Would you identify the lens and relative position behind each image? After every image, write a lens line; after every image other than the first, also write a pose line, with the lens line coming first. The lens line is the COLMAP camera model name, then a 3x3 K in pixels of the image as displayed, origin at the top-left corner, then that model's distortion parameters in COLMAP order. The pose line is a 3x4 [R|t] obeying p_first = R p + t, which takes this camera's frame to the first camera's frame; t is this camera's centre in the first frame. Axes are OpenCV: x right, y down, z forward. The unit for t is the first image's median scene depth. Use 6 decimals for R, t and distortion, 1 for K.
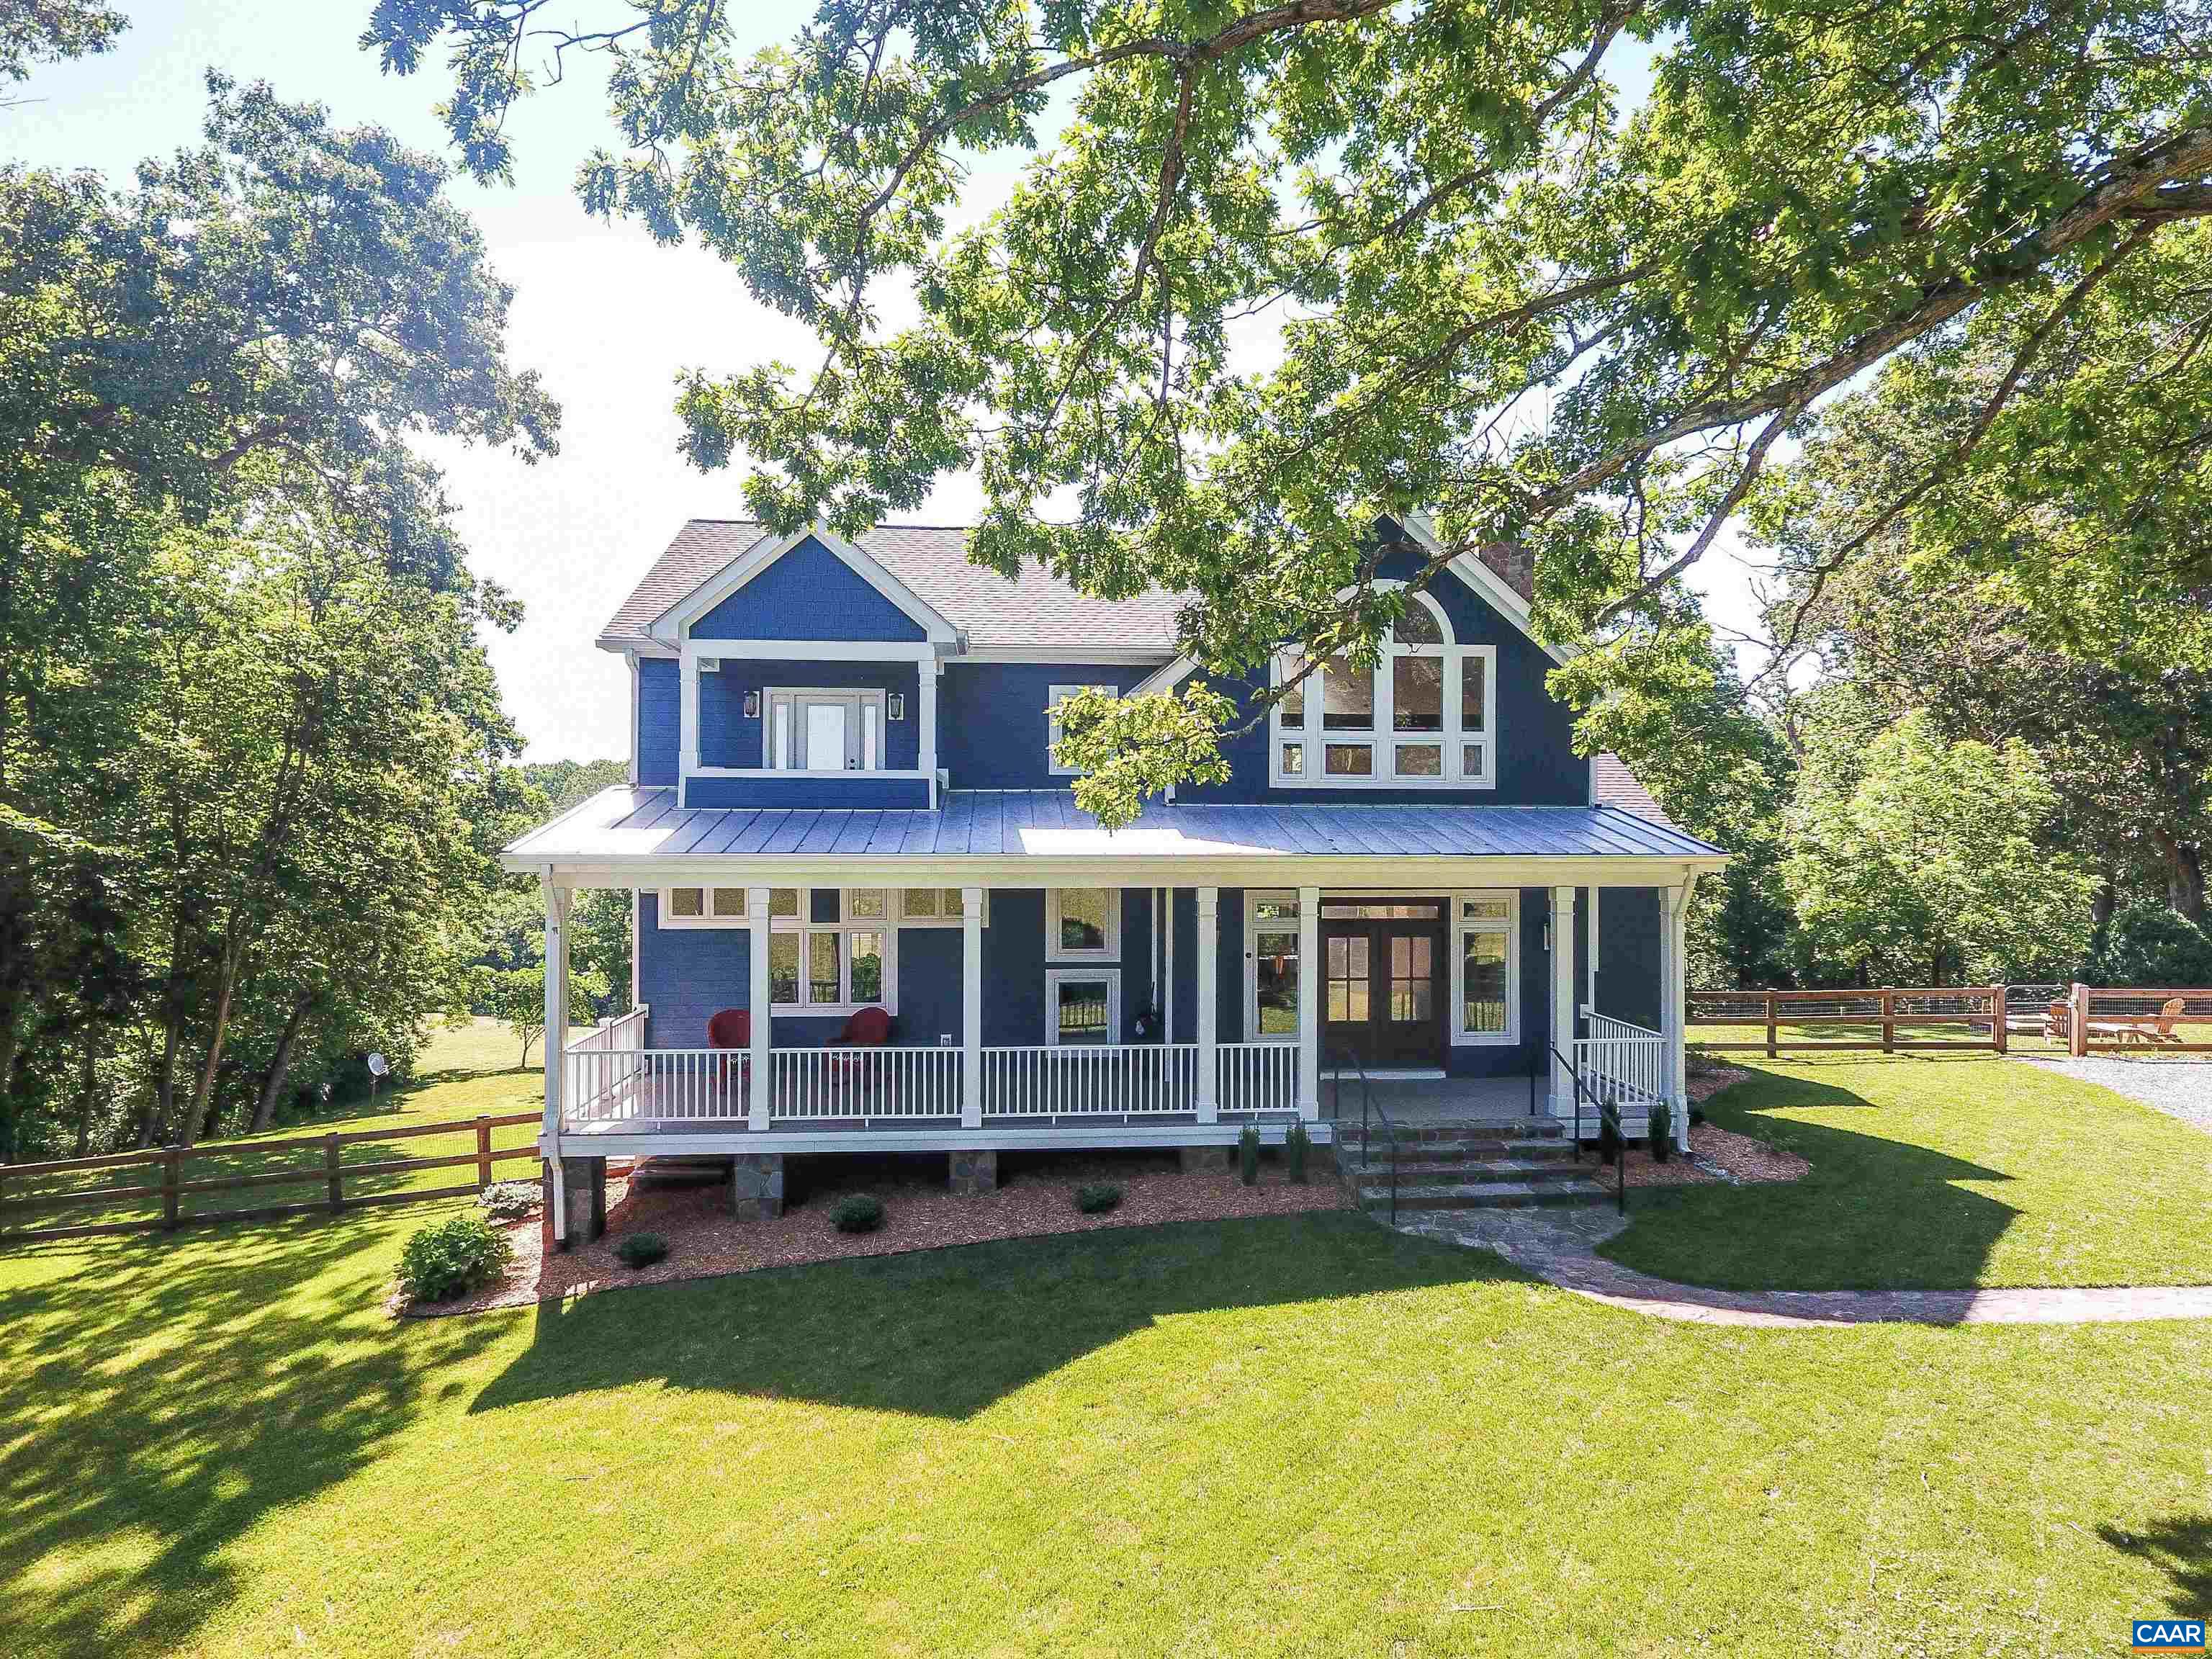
lens RADIAL K [[1315.6, 0, 1101.1], [0, 1315.6, 825.0], [0, 0, 1]] dist [-0.003120, -0.002823]
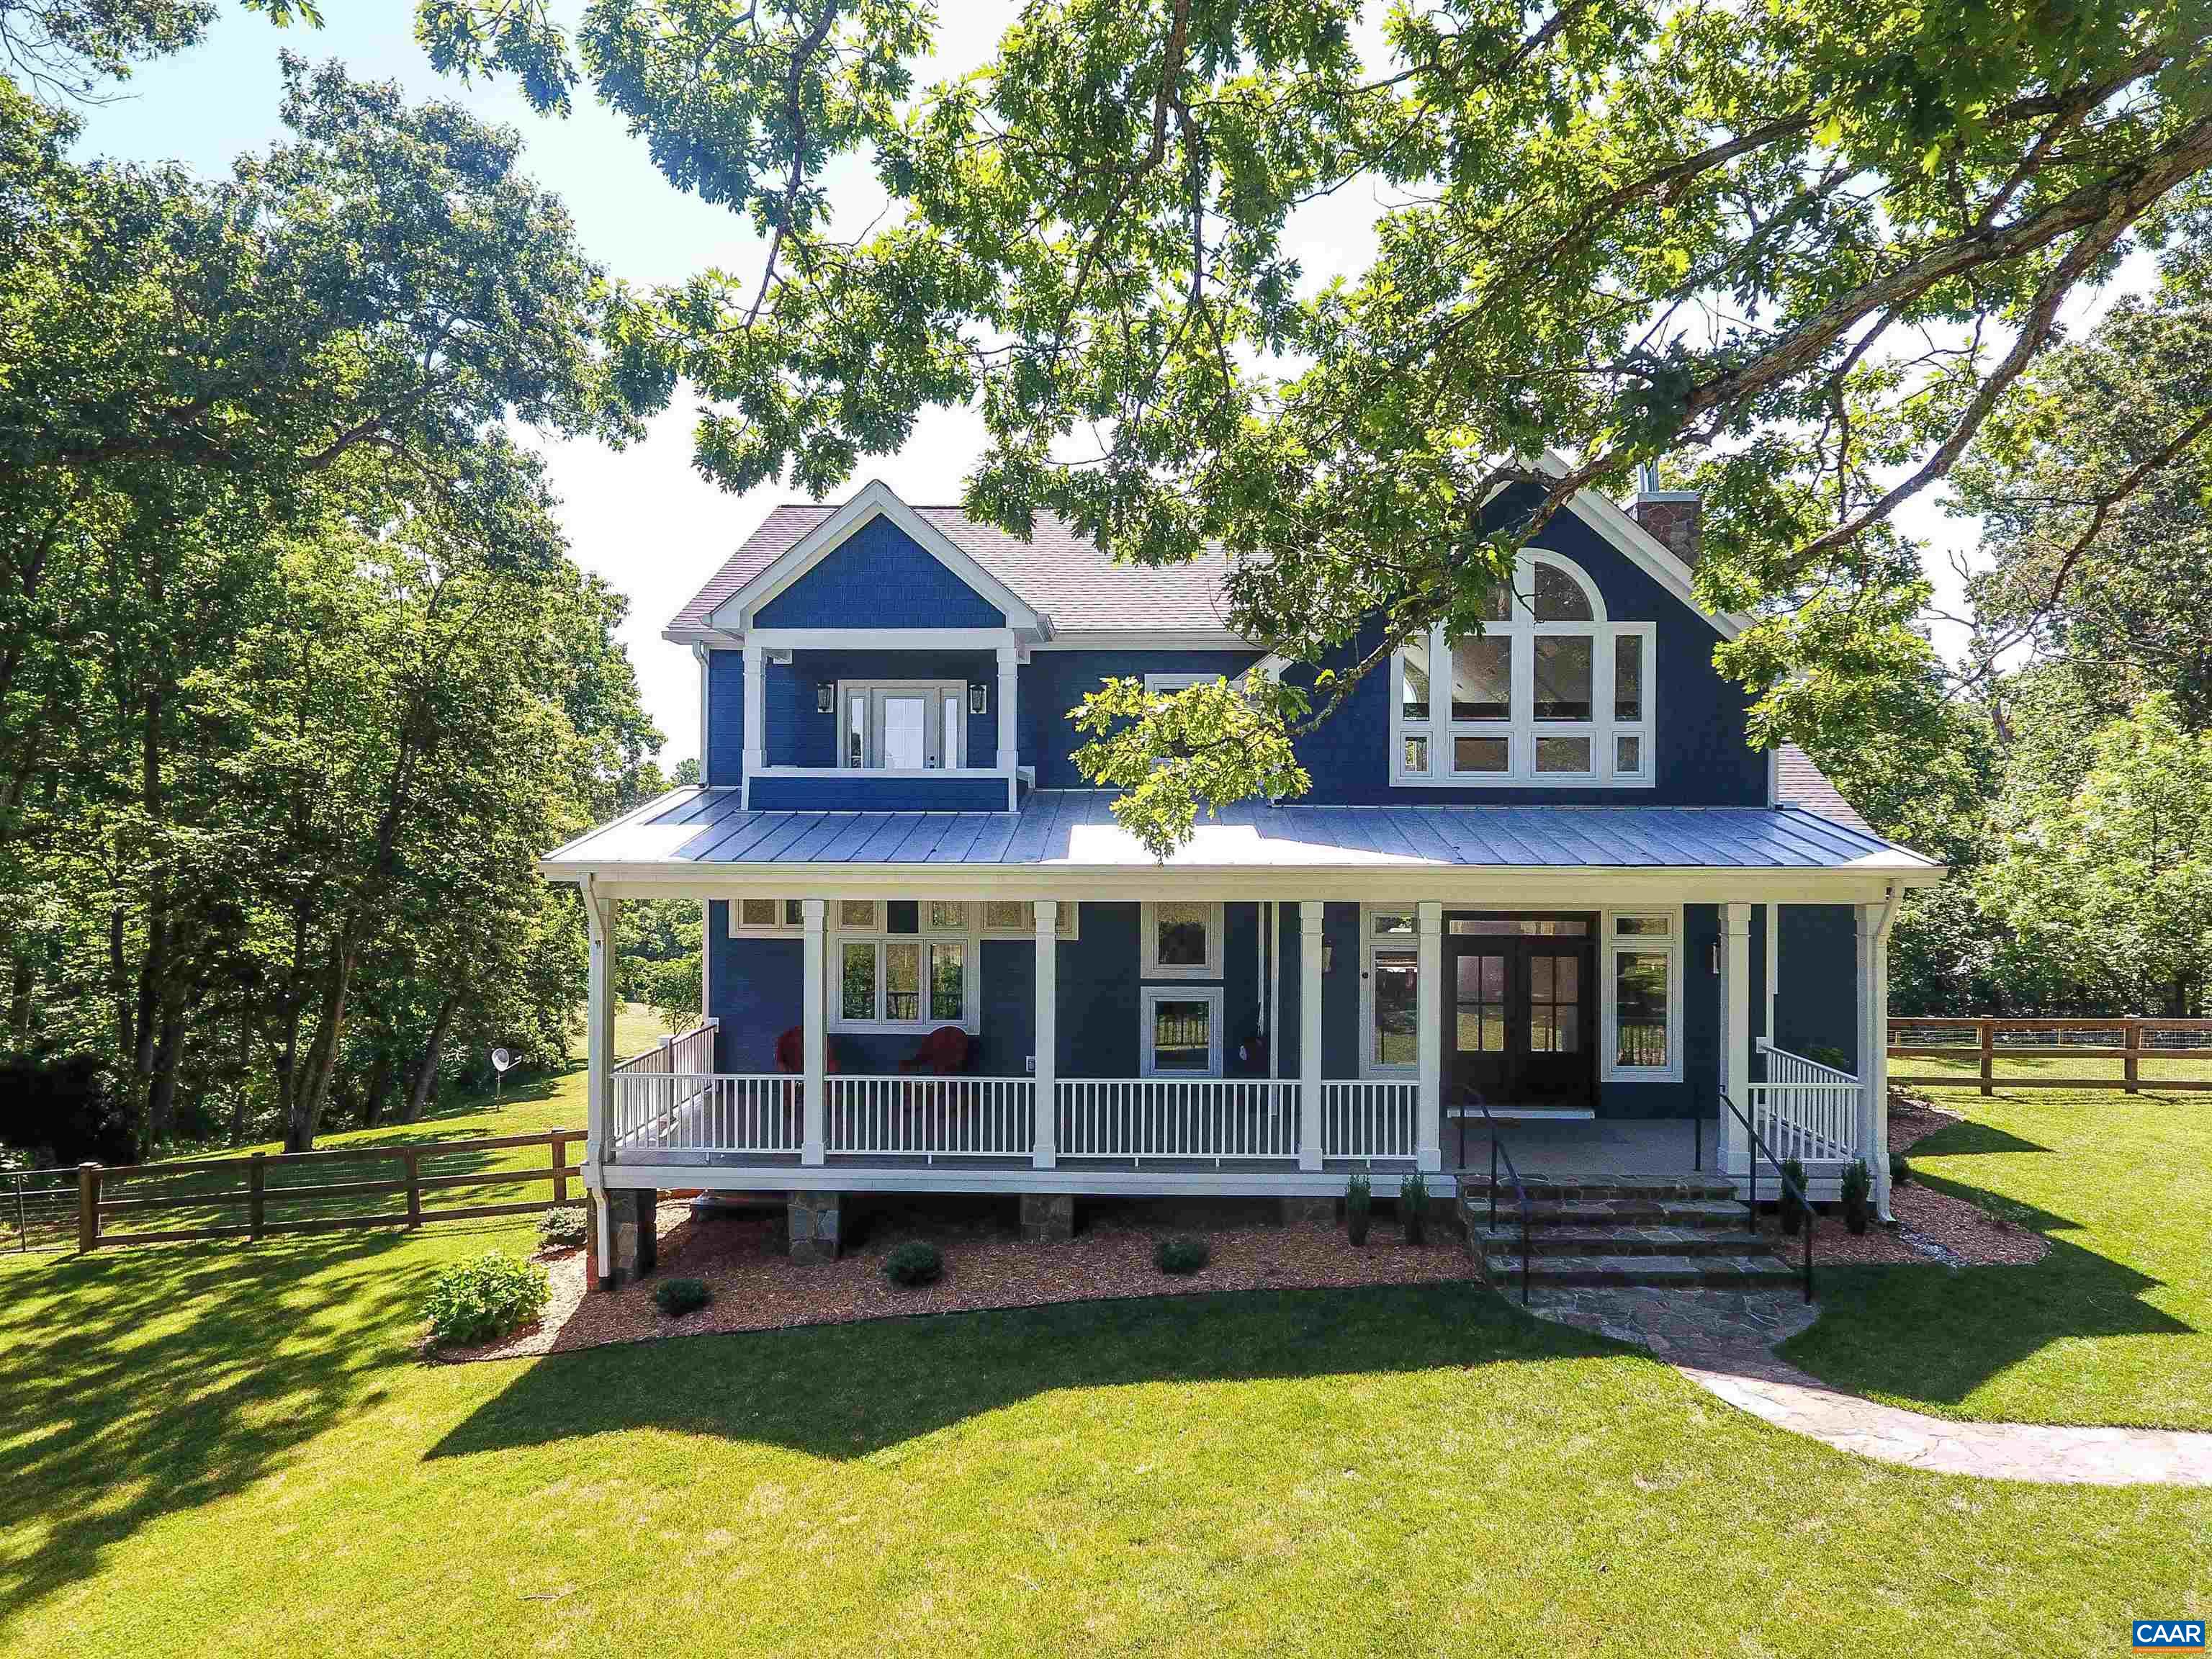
lens RADIAL K [[1315.6, 0, 1100.2], [0, 1315.6, 825.0], [0, 0, 1]] dist [-0.003120, -0.002823]
pose [[0.993843, 0.001100, -0.110794, 0.030643], [-0.000467, 0.999983, 0.005735, -0.007029], [0.110798, -0.005648, 0.993827, 0.092206]]
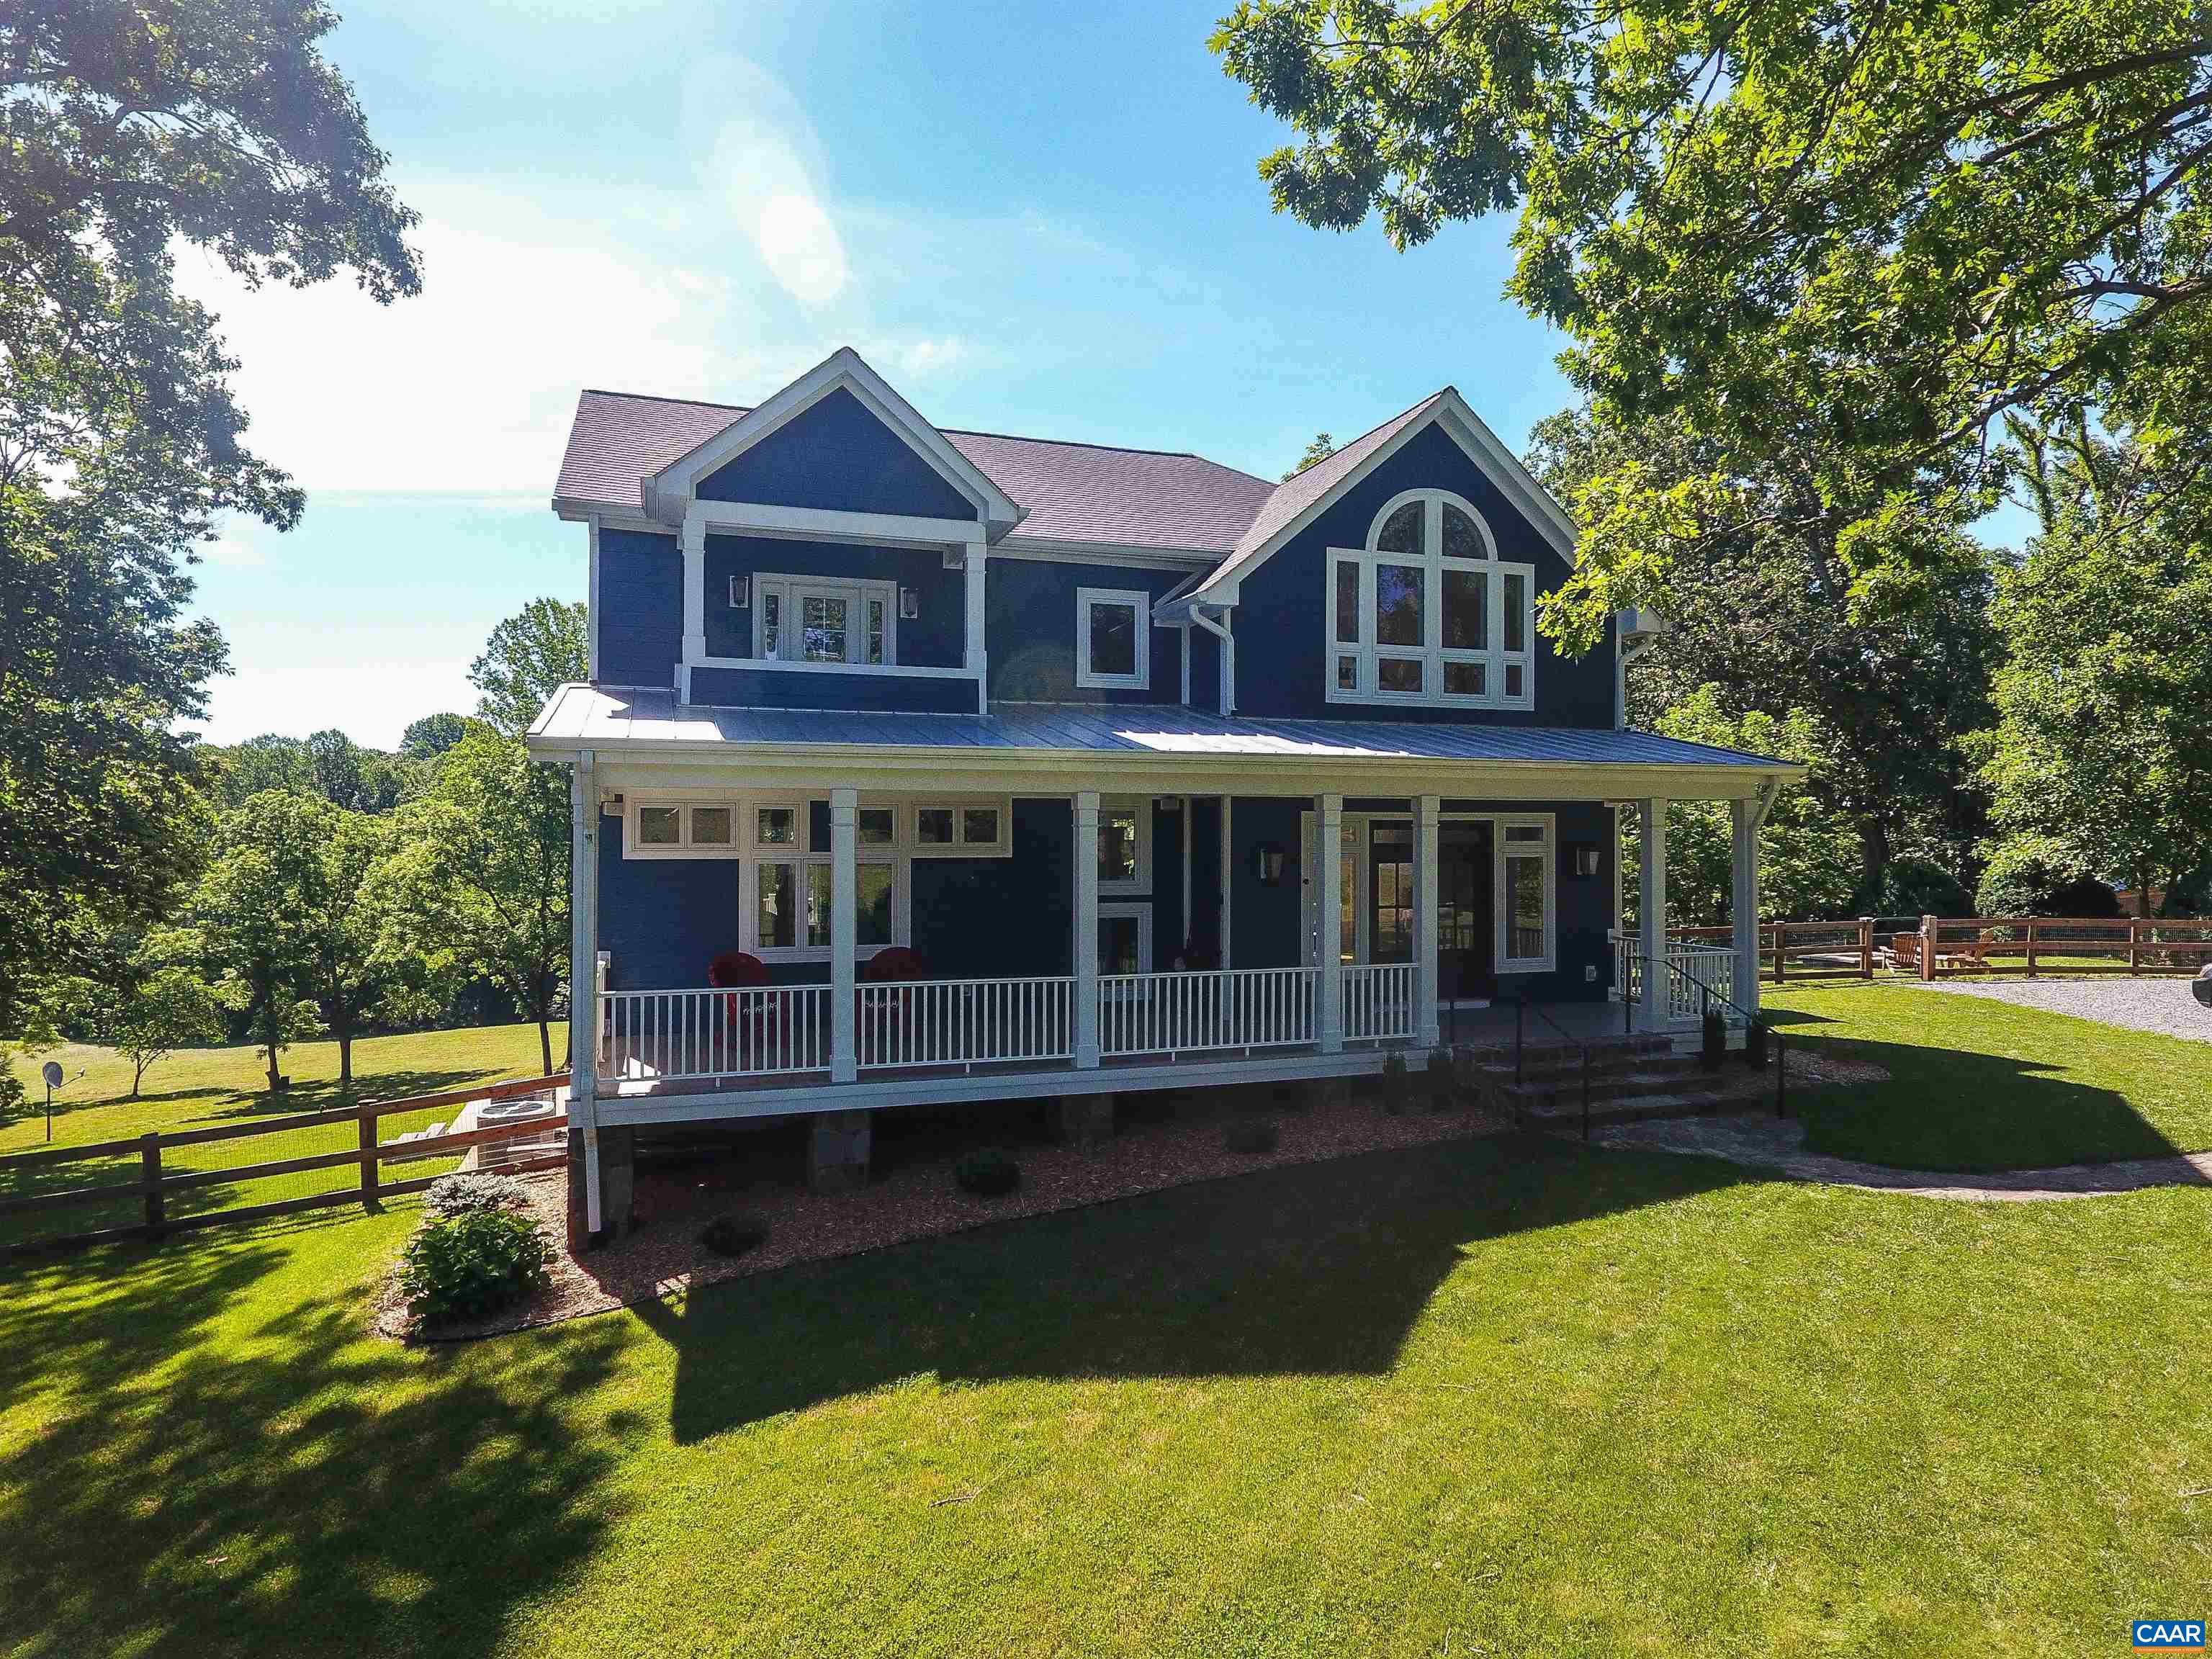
lens RADIAL K [[1315.6, 0, 1114.7], [0, 1315.6, 822.5], [0, 0, 1]] dist [-0.003120, -0.002823]
pose [[0.967540, 0.001359, 0.252716, -0.240439], [-0.000840, 0.999997, -0.002160, 0.055861], [-0.252718, 0.001878, 0.967538, 0.124862]]
